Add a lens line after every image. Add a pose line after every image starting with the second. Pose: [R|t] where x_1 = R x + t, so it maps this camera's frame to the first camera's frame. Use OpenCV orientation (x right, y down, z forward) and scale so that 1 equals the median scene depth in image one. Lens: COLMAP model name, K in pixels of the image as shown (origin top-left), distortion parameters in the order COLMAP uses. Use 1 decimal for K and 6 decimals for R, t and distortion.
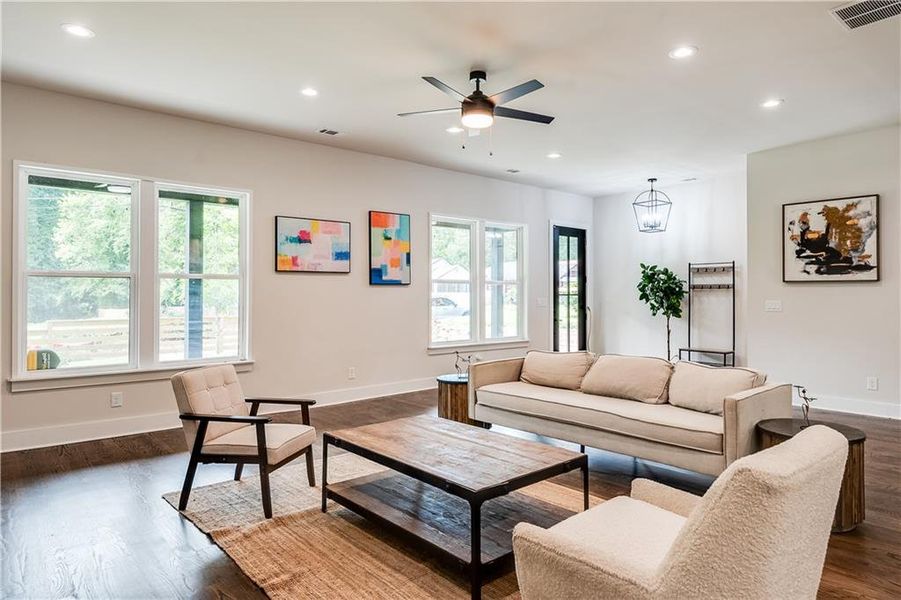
lens RADIAL K [[548.4, 0, 462.2], [0, 548.4, 285.9], [0, 0, 1]] dist [0.001048, -0.000410]
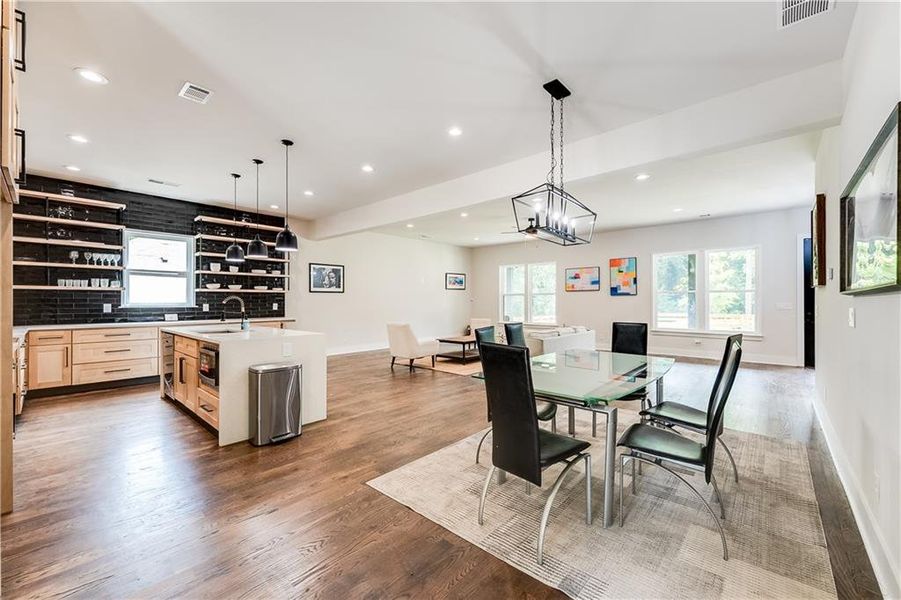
lens RADIAL K [[361.7, 0, 455.0], [0, 361.7, 303.6], [0, 0, 1]] dist [-0.000435, -0.000207]
pose [[0.129359, 0.006655, -0.991575, 1.223634], [0.017229, 0.999811, 0.008958, 0.006964], [0.991448, -0.018243, 0.129220, 0.274125]]
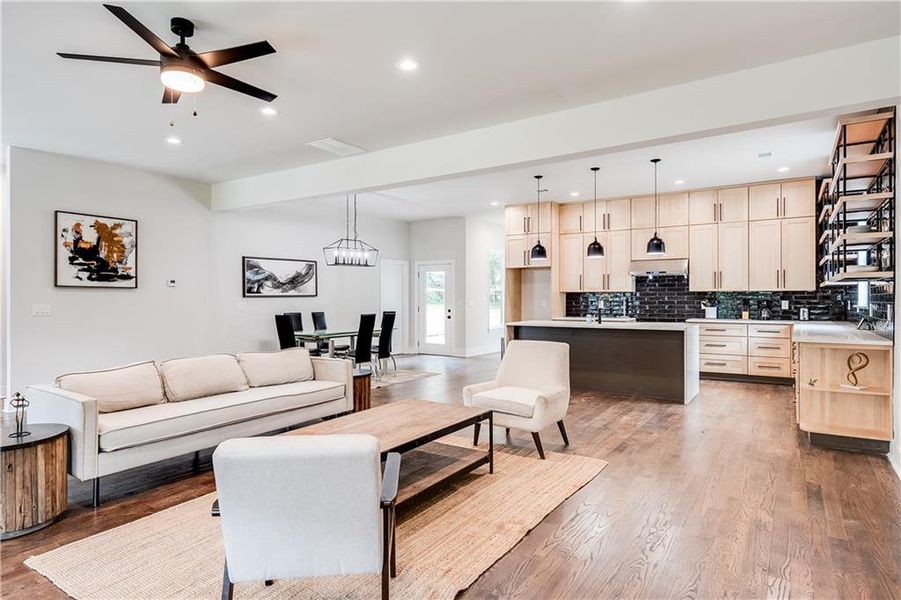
lens RADIAL K [[512.3, 0, 450.5], [0, 512.3, 300.0], [0, 0, 1]] dist [-0.001035, -0.000305]
pose [[-0.265796, -0.001740, 0.964028, -0.555344], [-0.013516, 0.999907, -0.001922, 0.010371], [-0.963934, -0.013540, -0.265795, 0.573062]]
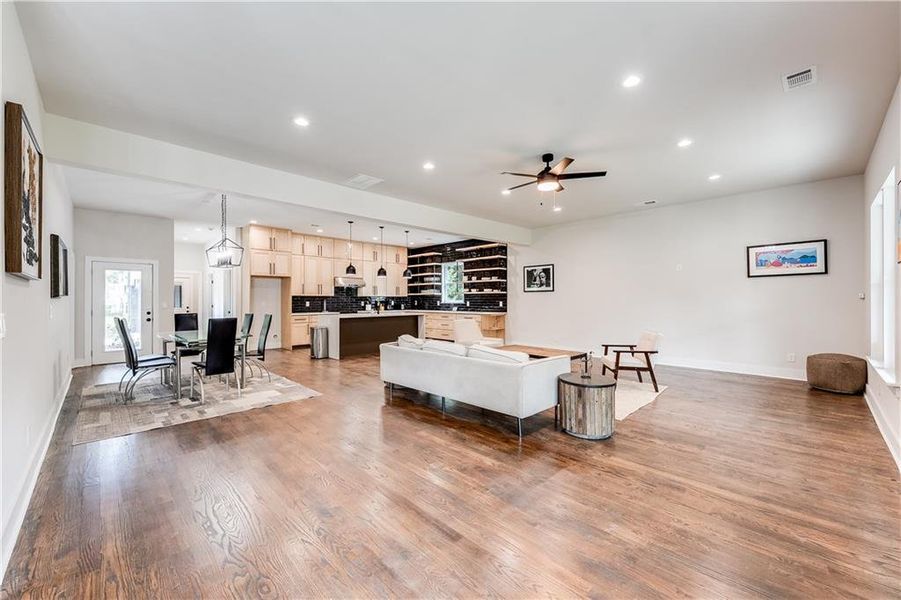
lens RADIAL K [[363.0, 0, 450.4], [0, 363.0, 302.2], [0, 0, 1]] dist [0.000568, -0.000028]
pose [[-0.998340, 0.002899, -0.057517, 0.256325], [0.003454, 0.999948, -0.009548, 0.023970], [0.057487, -0.009730, -0.998299, 1.400870]]
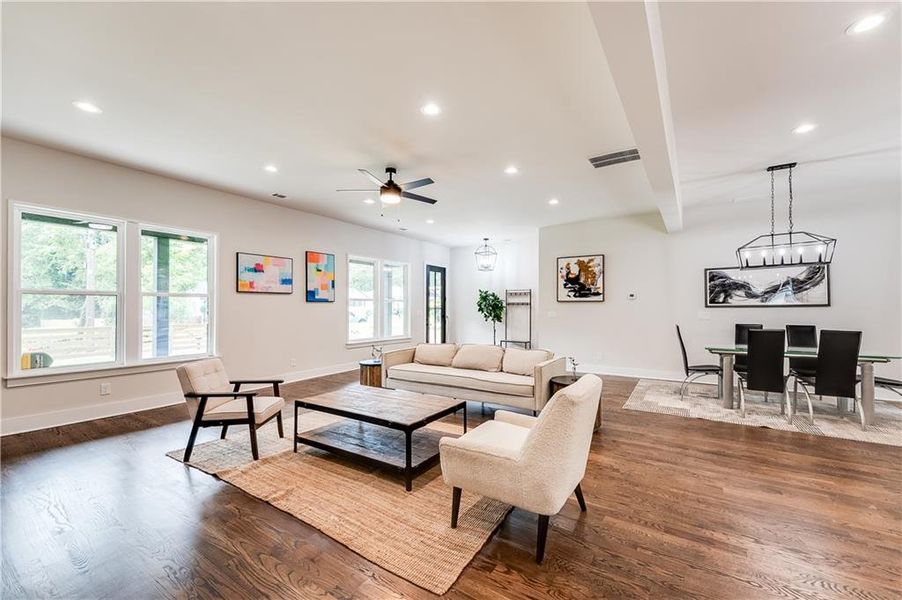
lens RADIAL K [[362.1, 0, 455.5], [0, 362.1, 303.6], [0, 0, 1]] dist [-0.000435, -0.000207]
pose [[0.962904, 0.004027, 0.269815, -0.050746], [-0.004977, 0.999984, 0.002838, -0.001923], [-0.269799, -0.004075, 0.962908, -0.042296]]
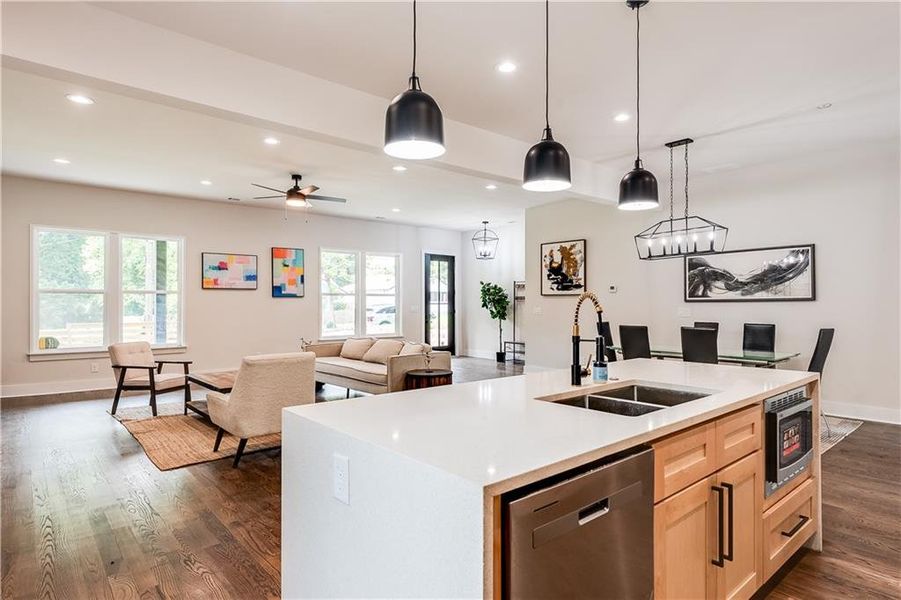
lens RADIAL K [[504.0, 0, 455.5], [0, 504.0, 298.9], [0, 0, 1]] dist [-0.000356, 0.000207]
pose [[0.999983, -0.000231, -0.005813, 0.375615], [0.000273, 0.999973, 0.007287, -0.007739], [0.005811, -0.007288, 0.999957, -0.408872]]
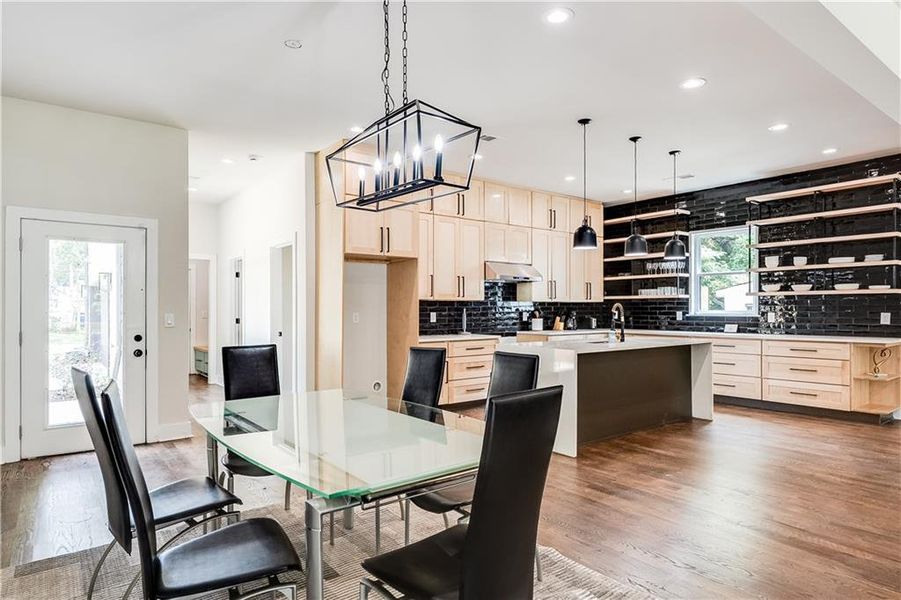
lens RADIAL K [[528.7, 0, 451.8], [0, 528.7, 312.0], [0, 0, 1]] dist [0.001130, 0.000350]
pose [[-0.998238, 0.001969, 0.059304, 0.696273], [0.001296, 0.999934, -0.011398, 0.015696], [-0.059323, -0.011301, -0.998175, 0.869425]]
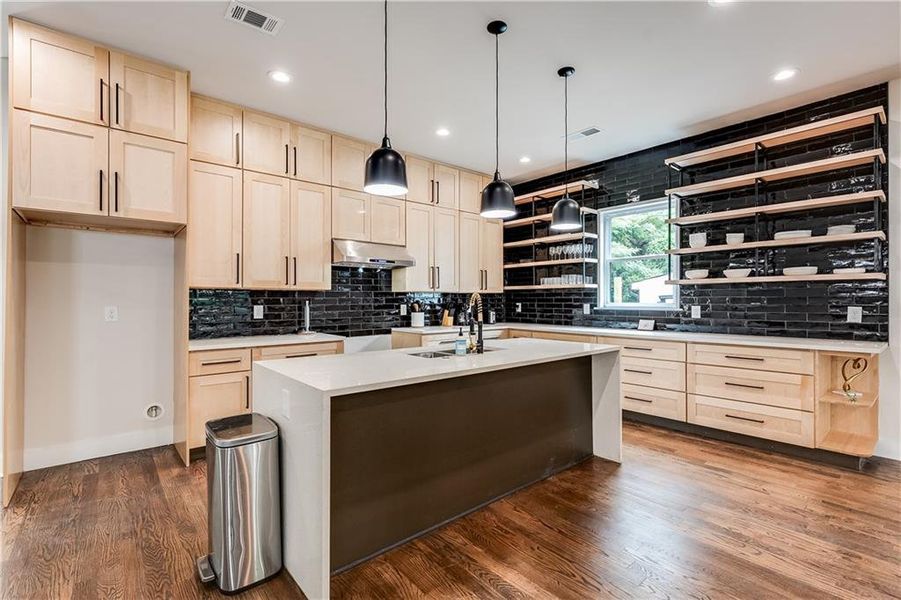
lens RADIAL K [[413.9, 0, 452.3], [0, 413.9, 300.8], [0, 0, 1]] dist [-0.001639, -0.000431]
pose [[-0.999949, 0.001740, 0.009987, 0.483852], [0.001581, 0.999872, -0.015933, 0.007125], [-0.010014, -0.015916, -0.999823, 0.397842]]
